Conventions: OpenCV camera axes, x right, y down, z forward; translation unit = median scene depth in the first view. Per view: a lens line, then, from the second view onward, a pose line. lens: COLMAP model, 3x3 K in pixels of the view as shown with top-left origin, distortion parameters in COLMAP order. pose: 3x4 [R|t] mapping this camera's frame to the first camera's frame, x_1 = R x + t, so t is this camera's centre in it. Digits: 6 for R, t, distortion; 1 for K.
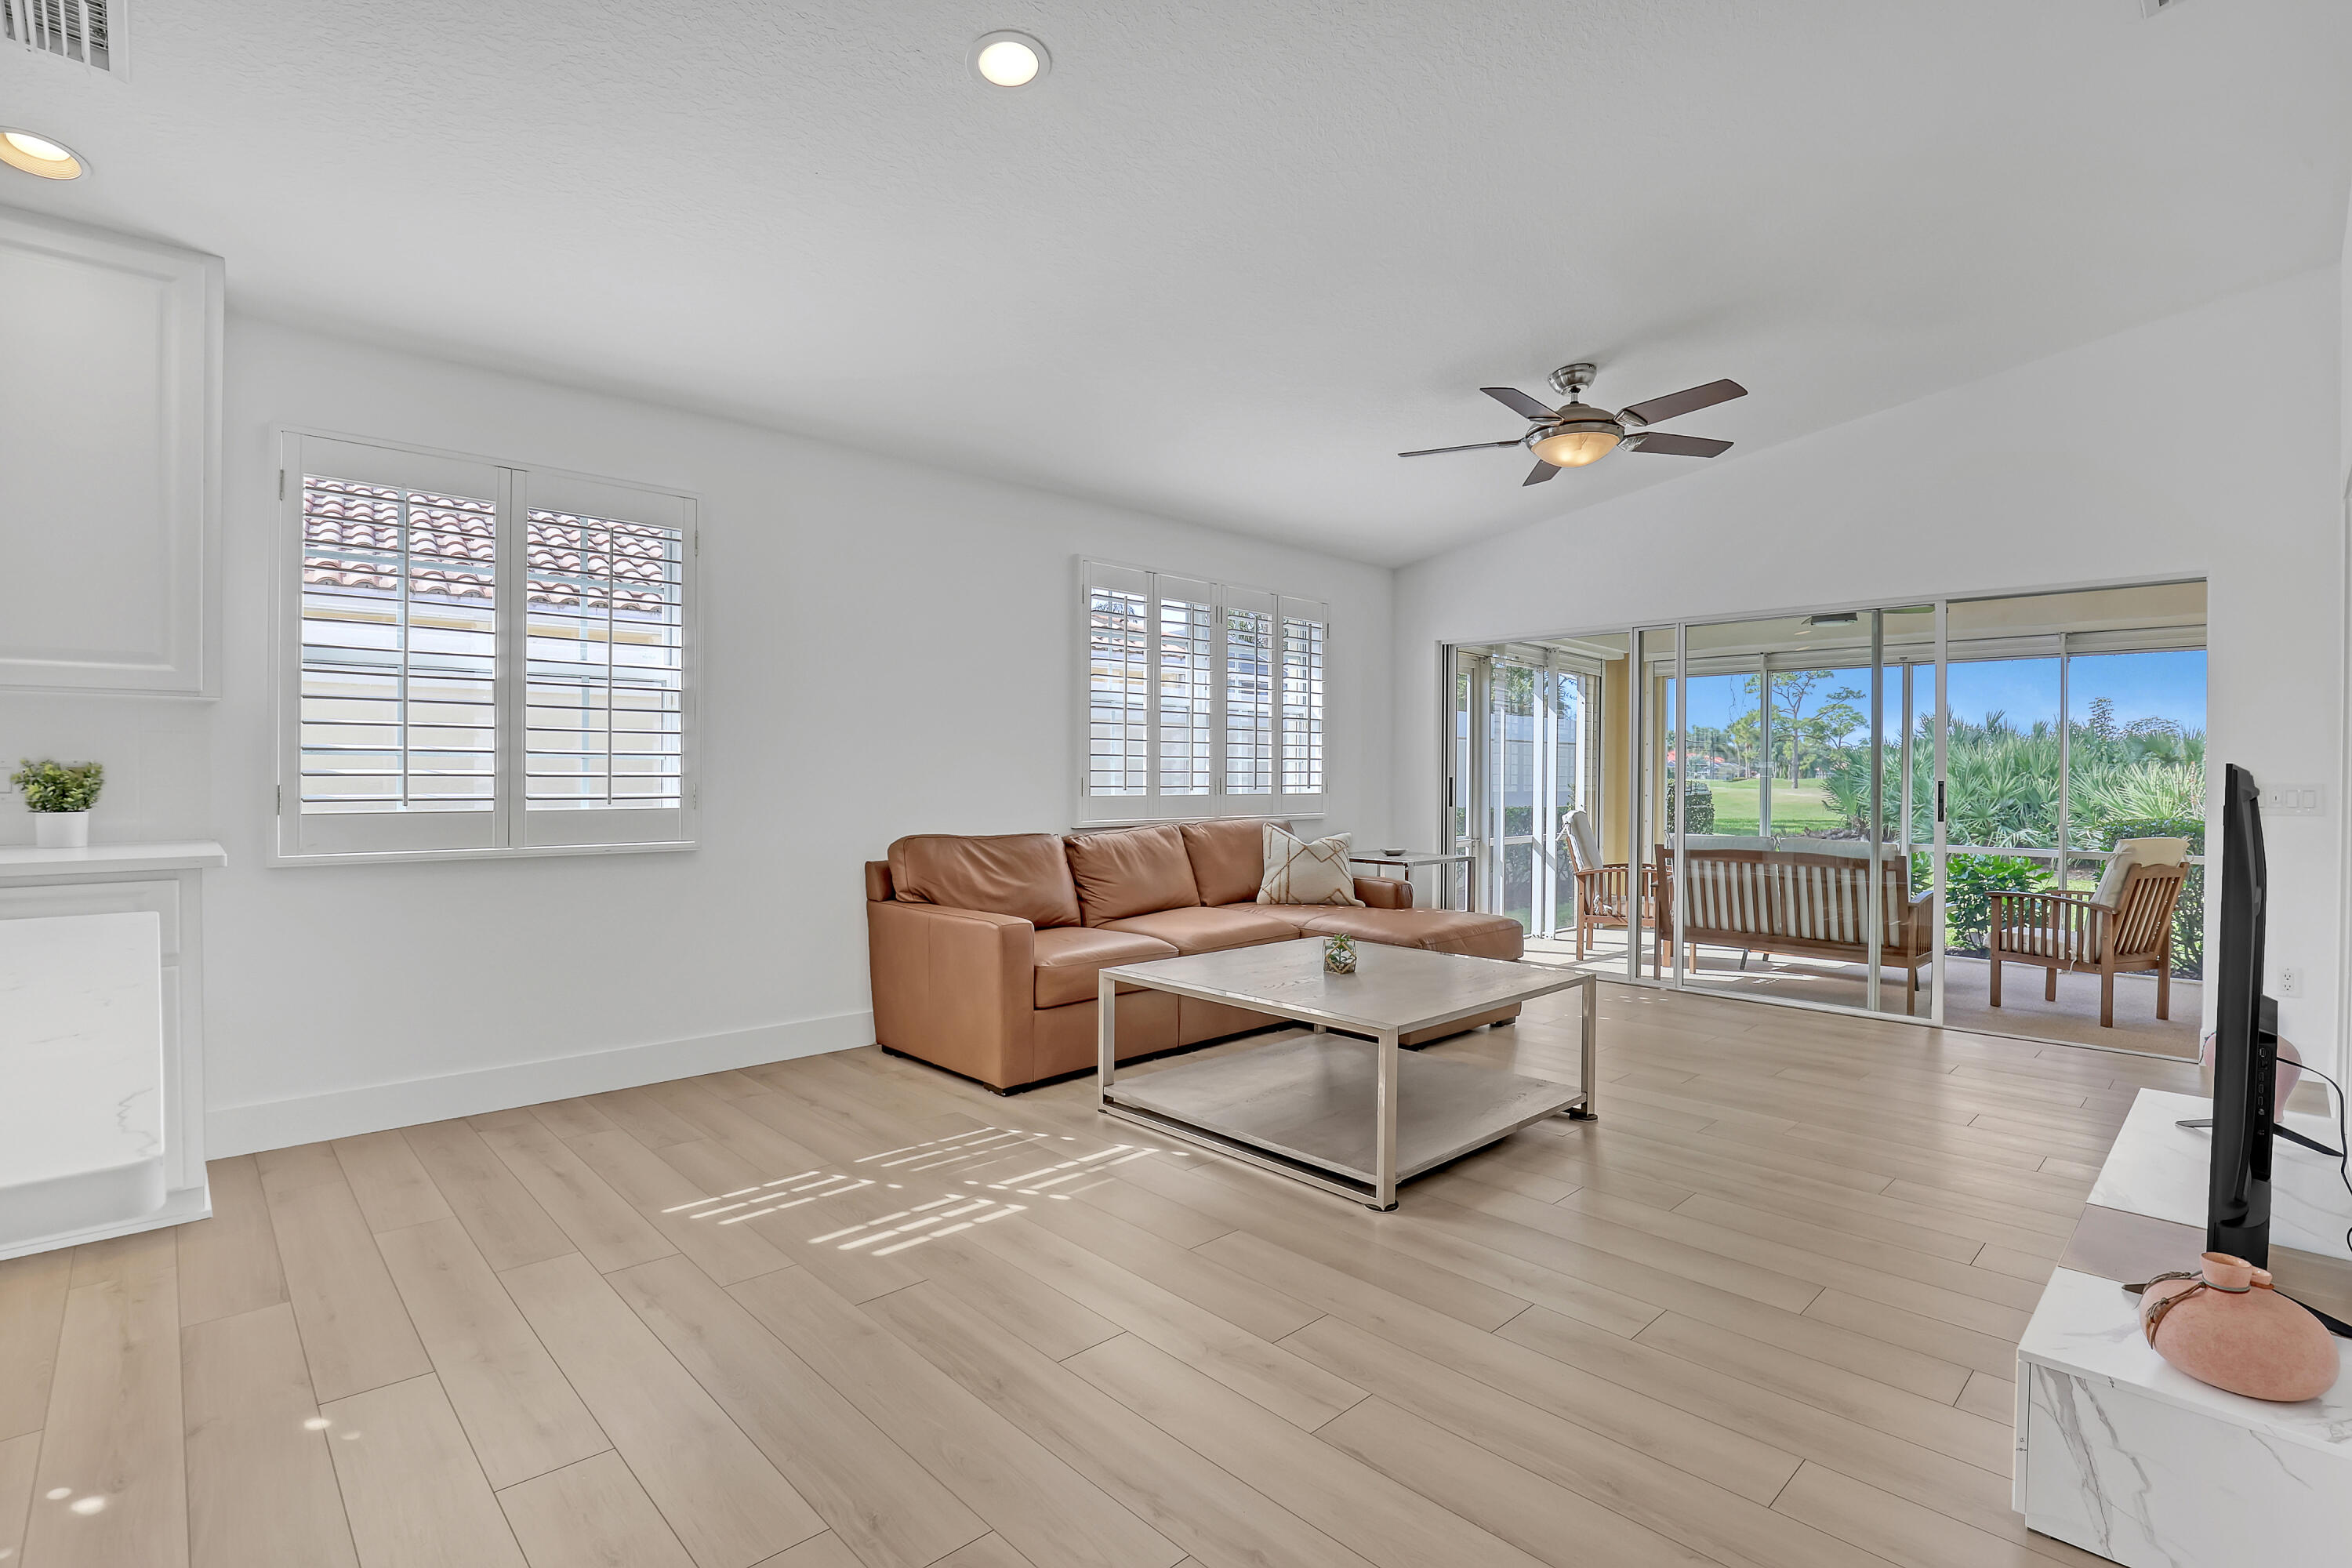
lens RADIAL K [[1089.9, 0, 1176.0], [0, 1089.9, 784.0], [0, 0, 1]] dist [-0.045280, 0.005318]
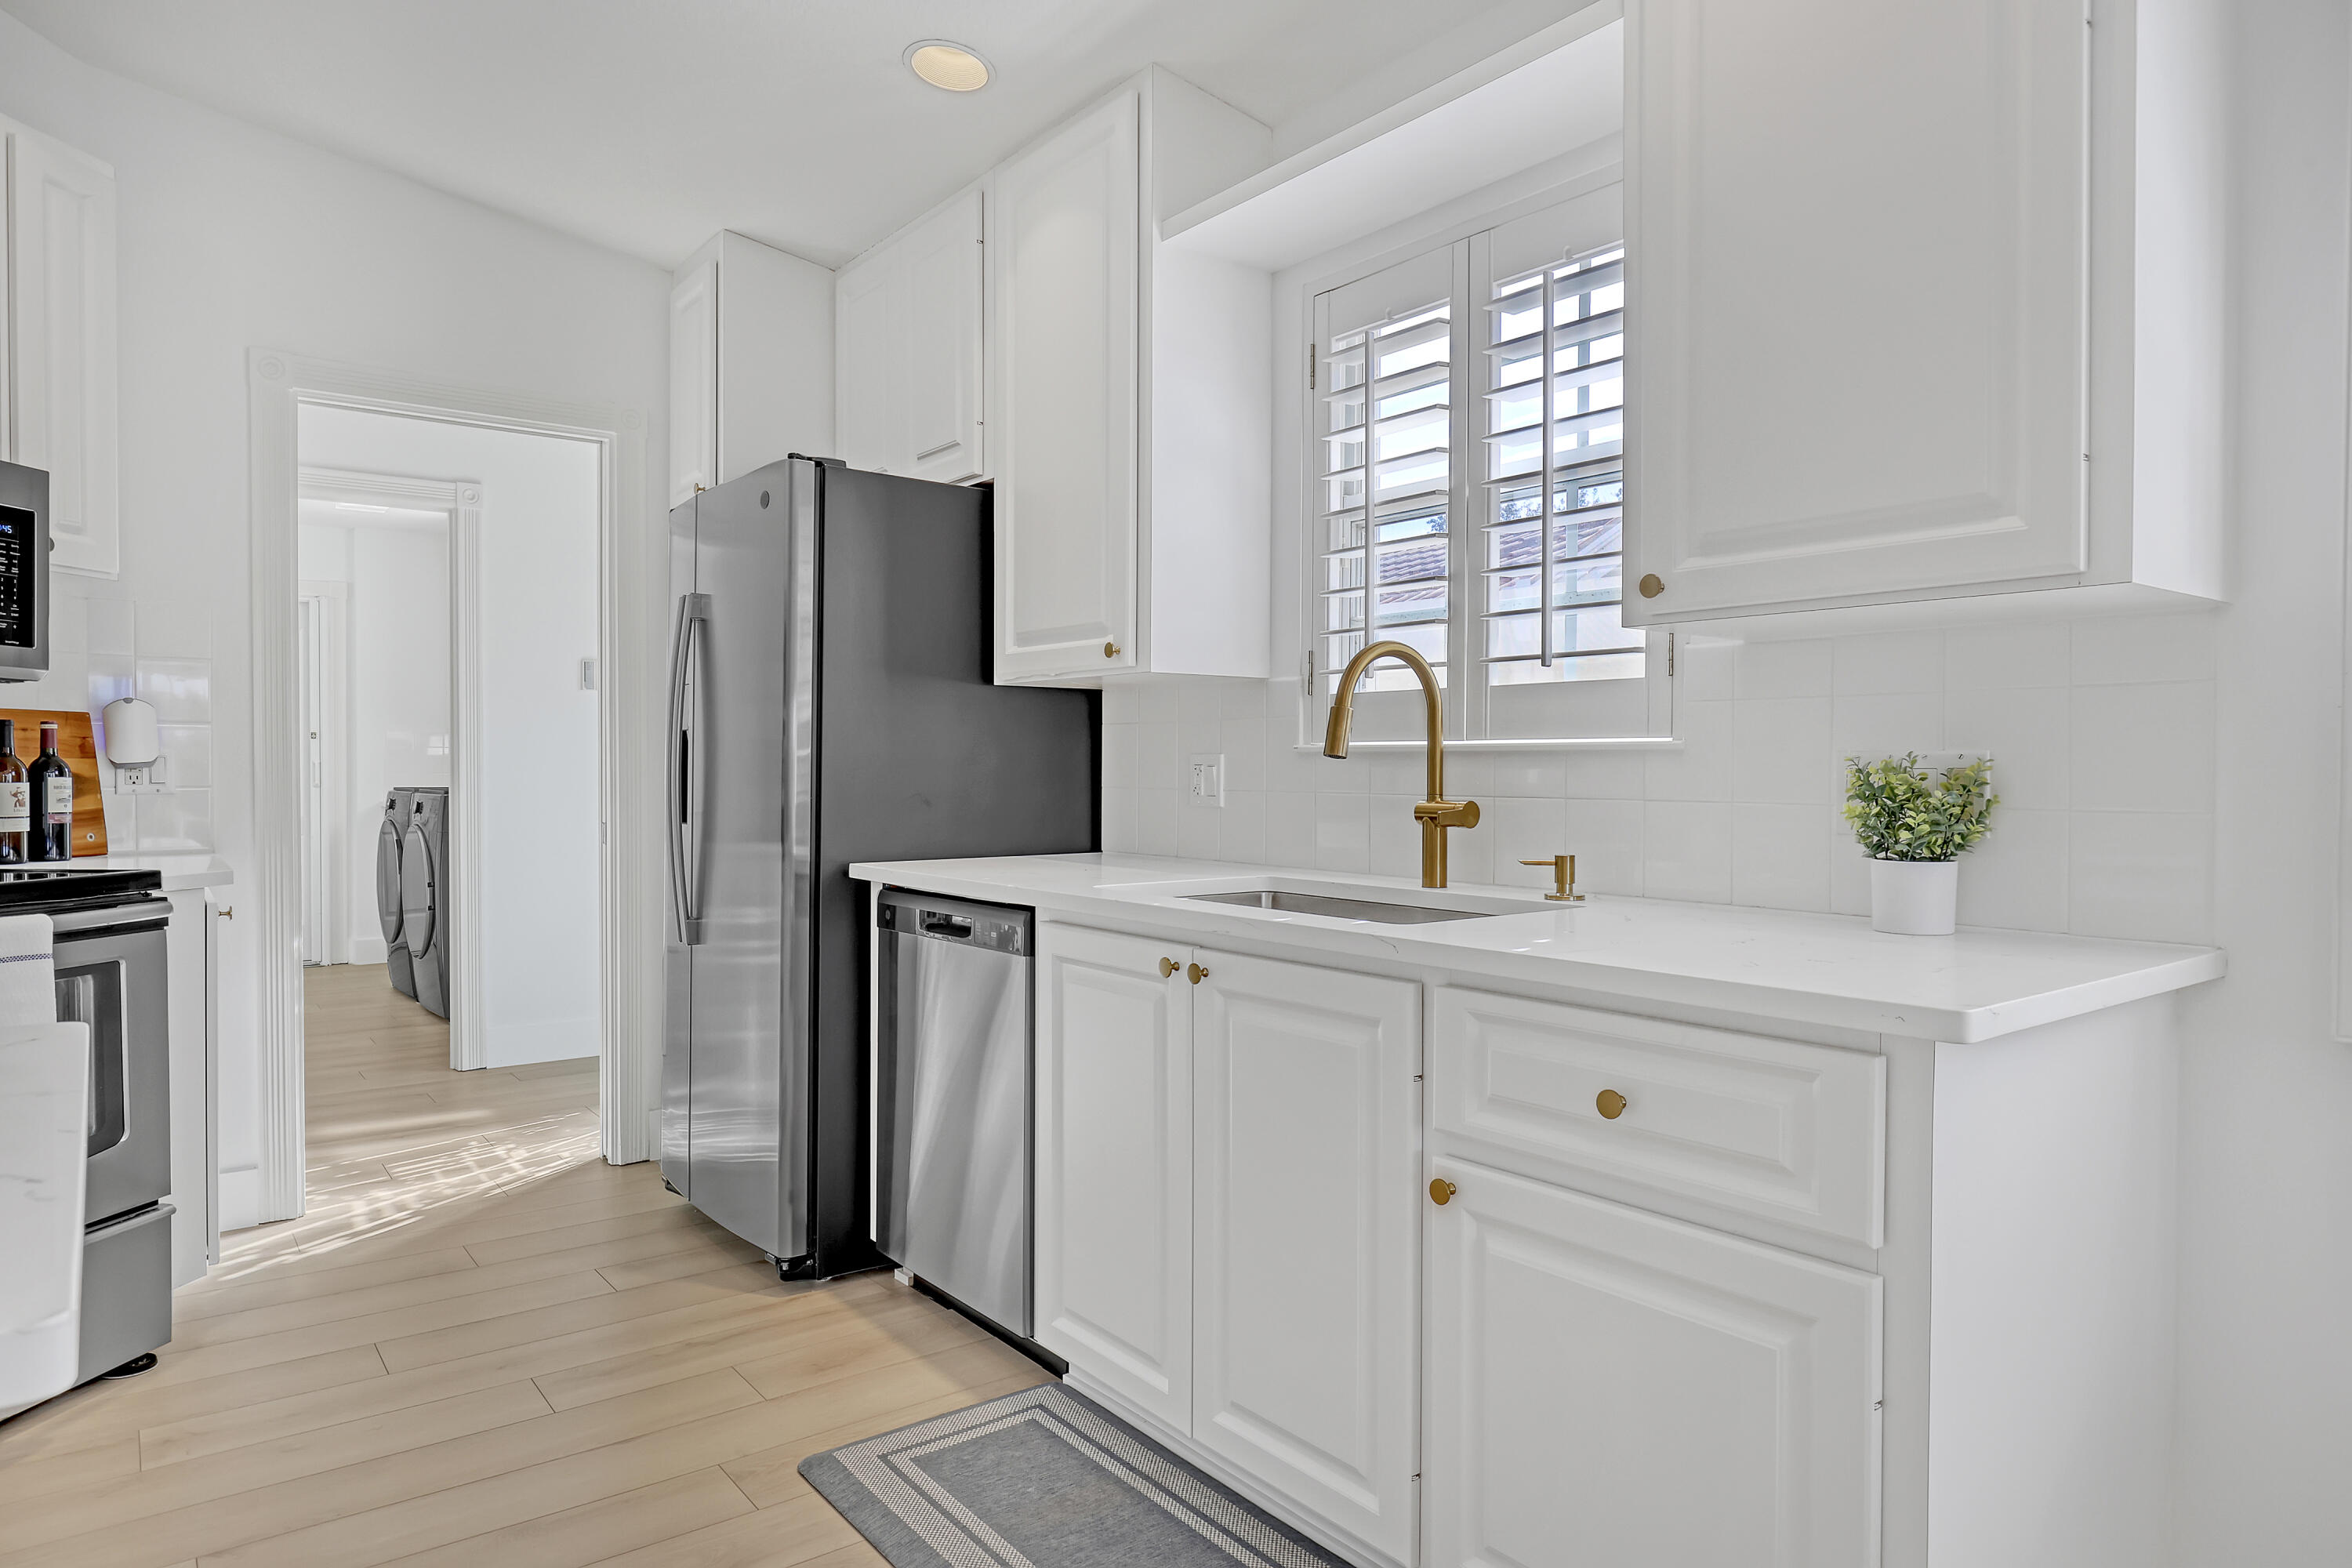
lens RADIAL K [[1471.6, 0, 1235.6], [0, 1471.6, 785.5], [0, 0, 1]] dist [0.029026, -0.052188]
pose [[-0.093497, 0.014074, -0.995520, -0.153425], [-0.004391, 0.999885, 0.014548, -0.007427], [0.995610, 0.005732, -0.093424, 0.326368]]
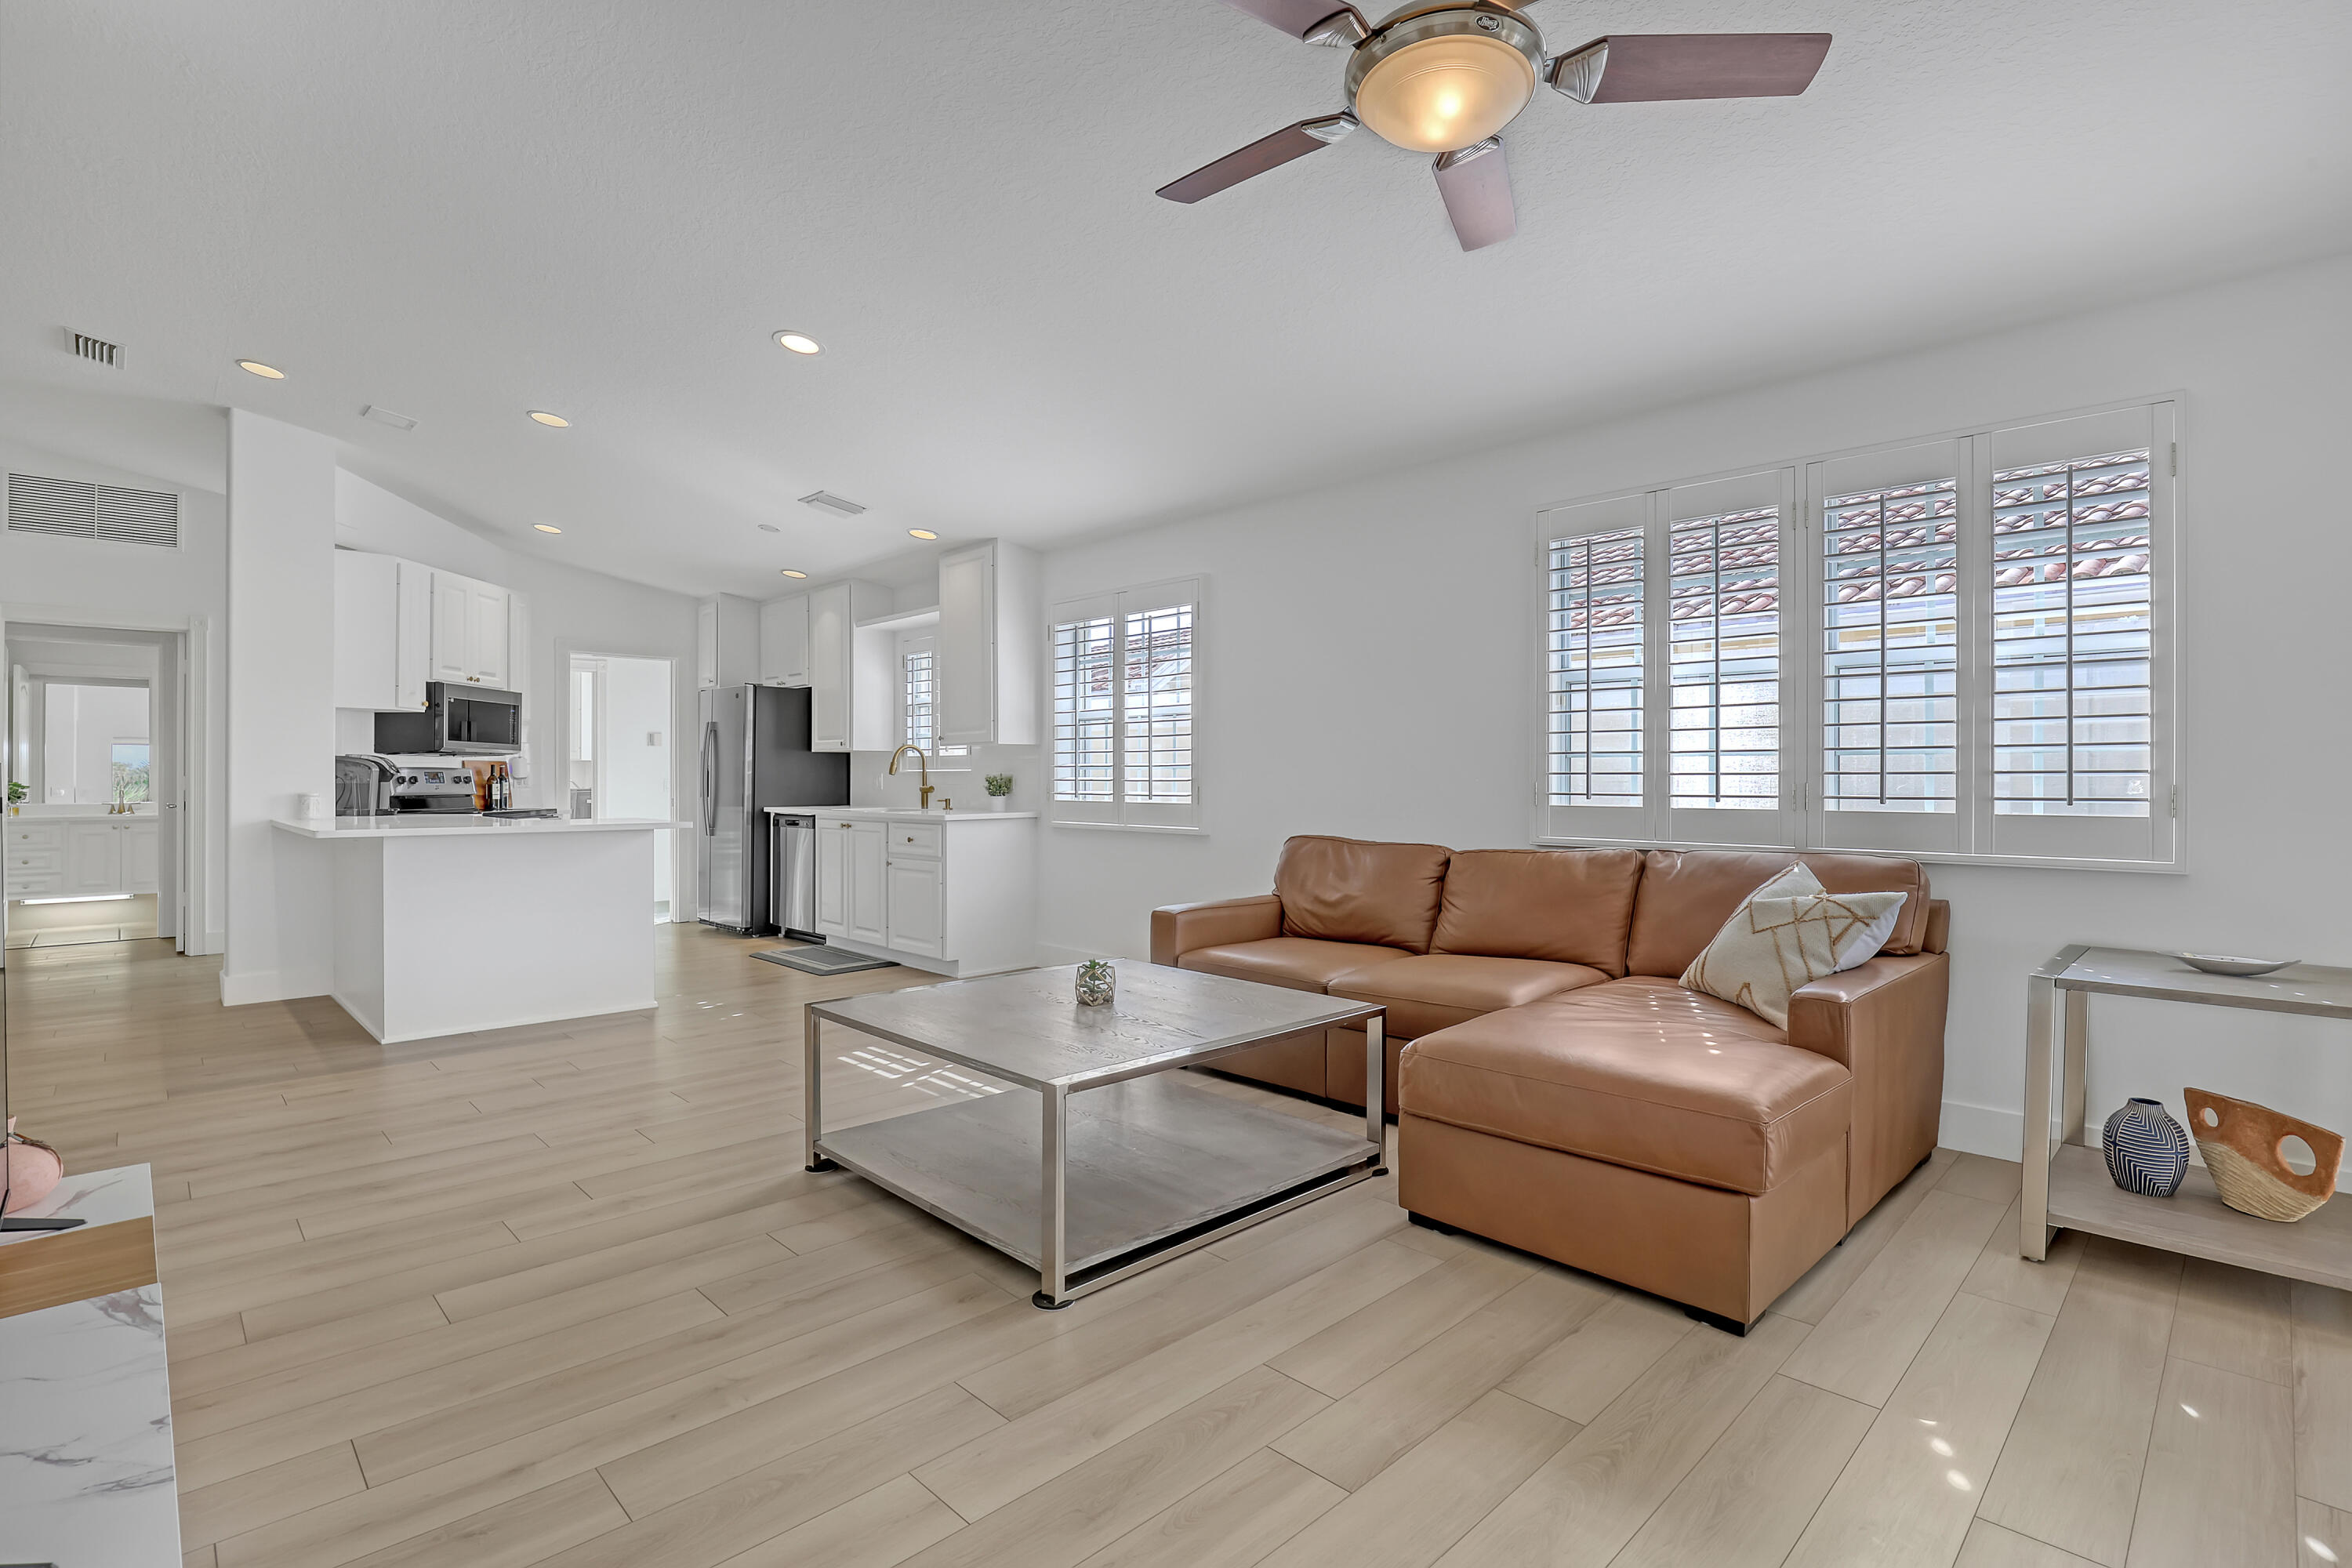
lens RADIAL K [[1091.2, 0, 1185.5], [0, 1091.2, 773.8], [0, 0, 1]] dist [0.001488, 0.000428]
pose [[0.016349, -0.000014, -0.999866, 0.594420], [0.000000, 1.000000, -0.000014, -0.010410], [0.999866, 0.000001, 0.016349, 0.602542]]
